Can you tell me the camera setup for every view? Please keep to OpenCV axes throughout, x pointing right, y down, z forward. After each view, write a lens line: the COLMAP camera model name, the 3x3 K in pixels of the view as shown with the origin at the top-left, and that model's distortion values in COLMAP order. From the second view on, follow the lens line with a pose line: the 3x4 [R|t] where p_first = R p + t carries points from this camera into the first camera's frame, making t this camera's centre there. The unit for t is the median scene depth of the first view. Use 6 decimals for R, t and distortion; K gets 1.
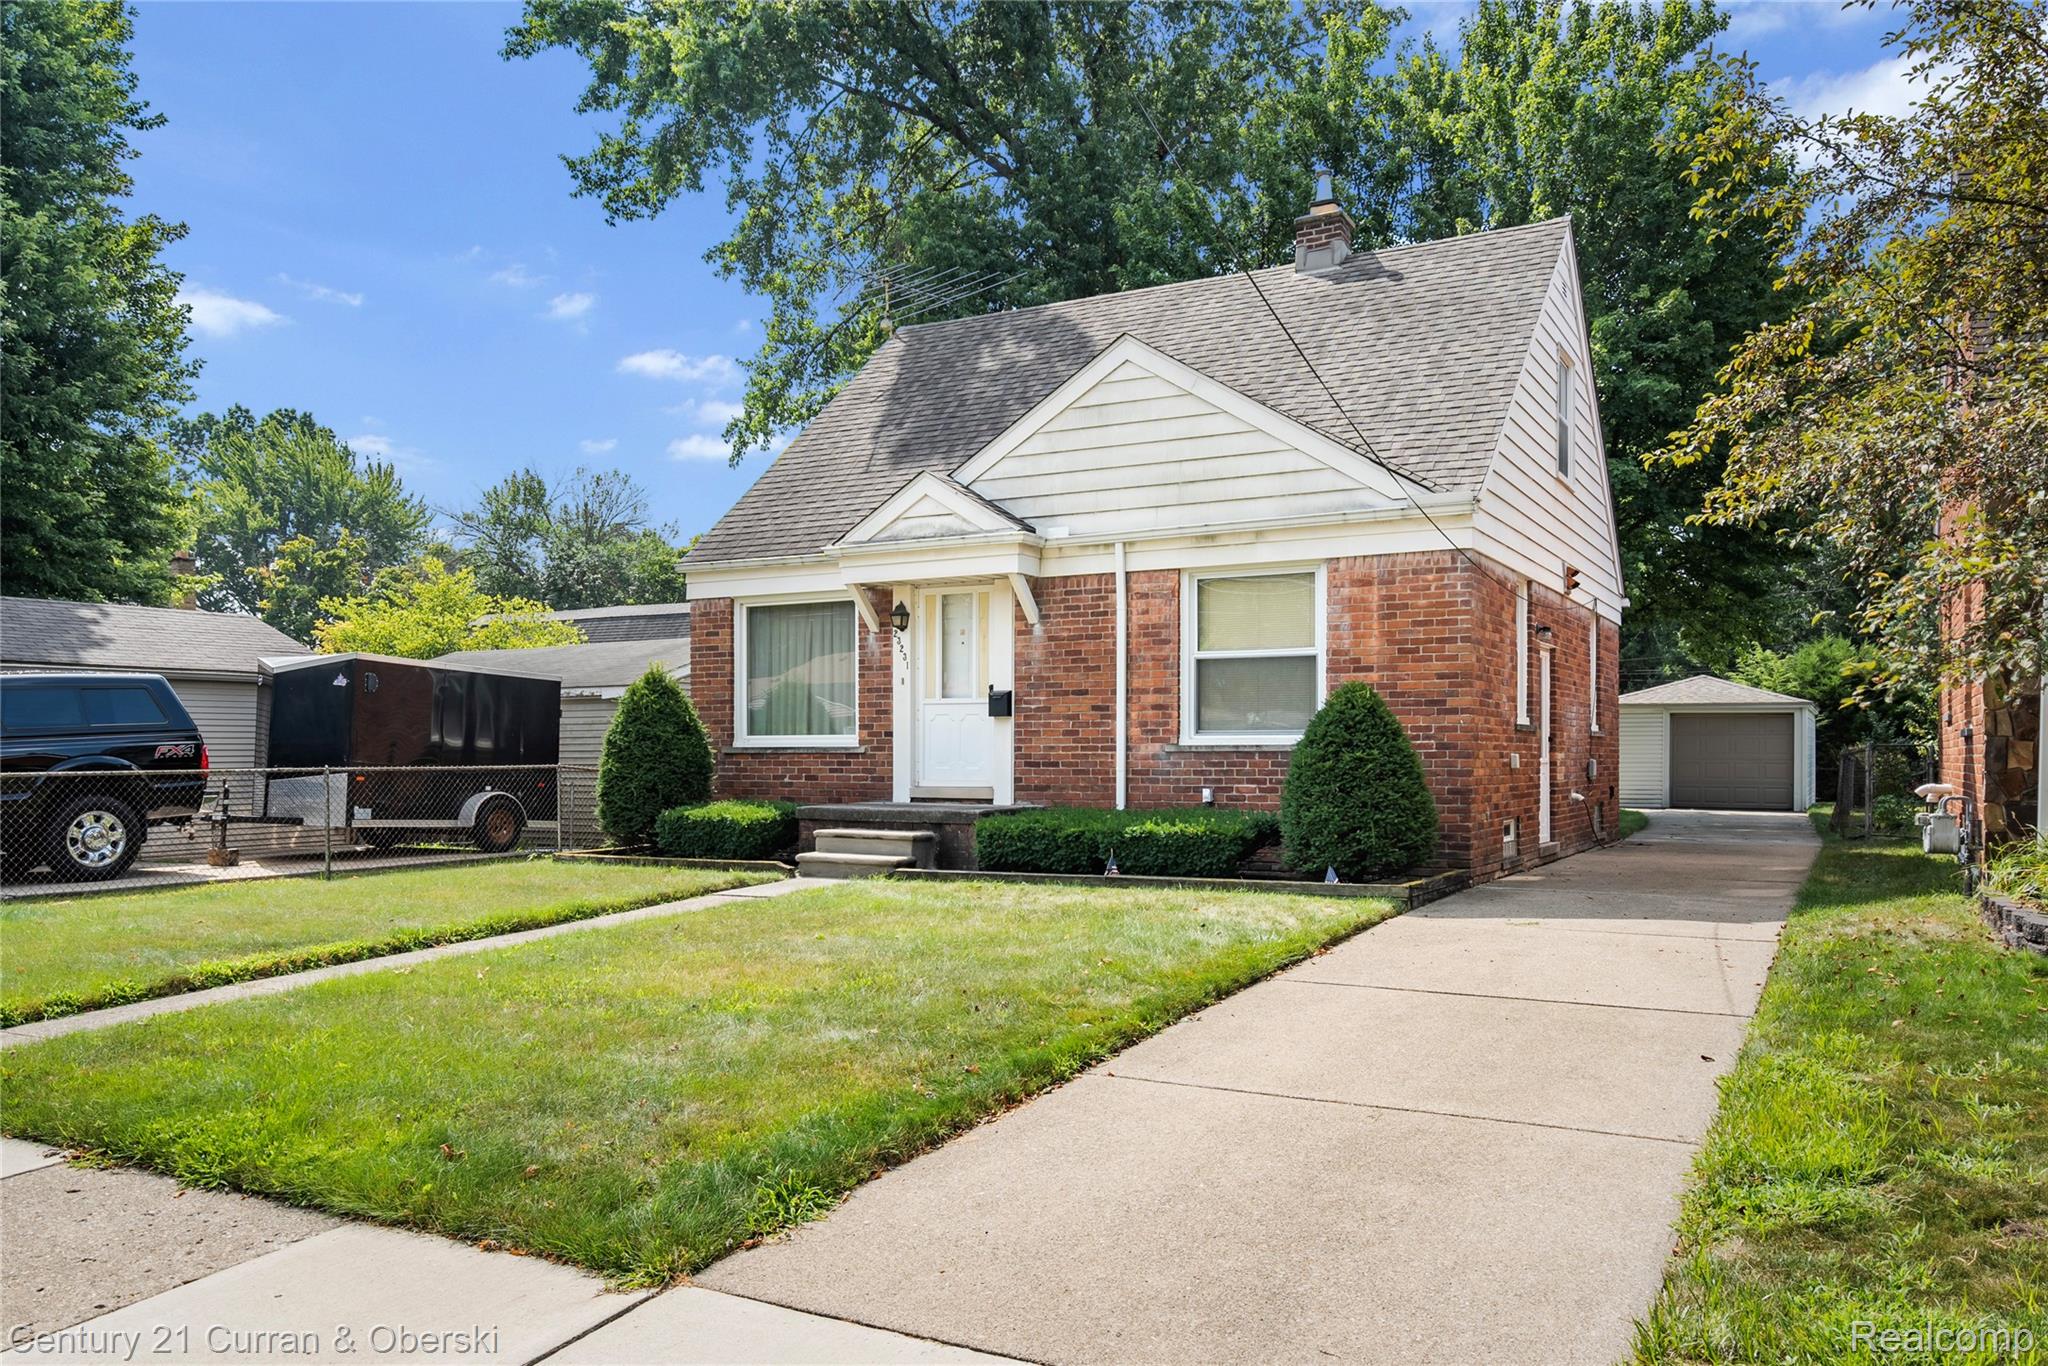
lens RADIAL K [[1498.1, 0, 1024.0], [0, 1498.1, 683.0], [0, 0, 1]] dist [0.006528, -0.000673]
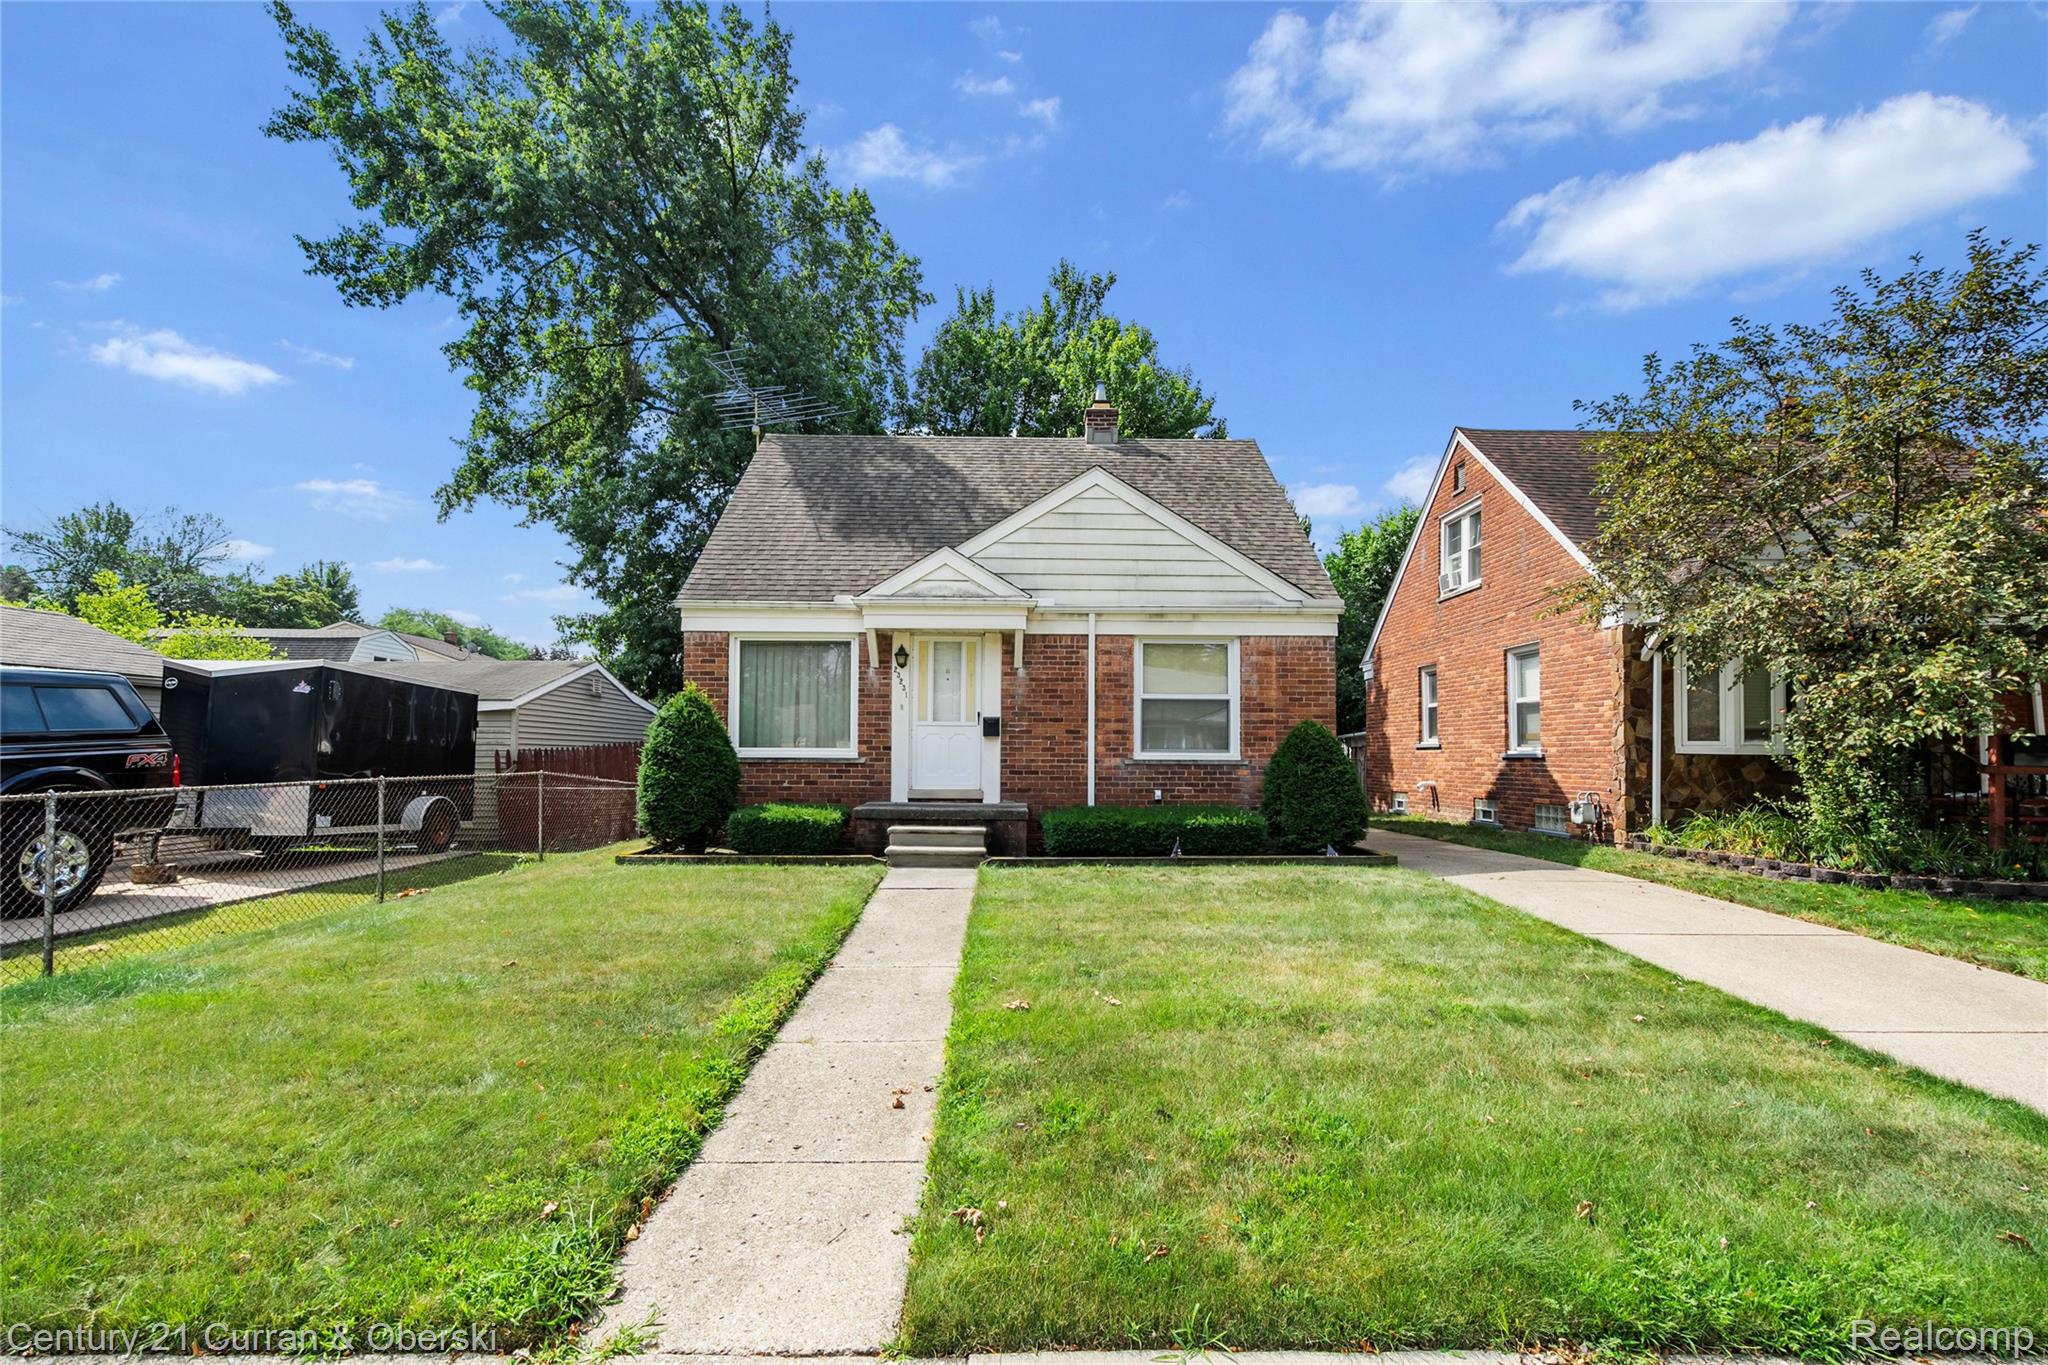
lens RADIAL K [[918.4, 0, 1025.7], [0, 918.4, 701.8], [0, 0, 1]] dist [-0.004368, -0.000183]
pose [[0.868232, 0.034366, 0.494967, -0.391824], [-0.029999, 0.999409, -0.016769, 0.004403], [-0.495251, -0.000289, 0.868750, 0.276688]]
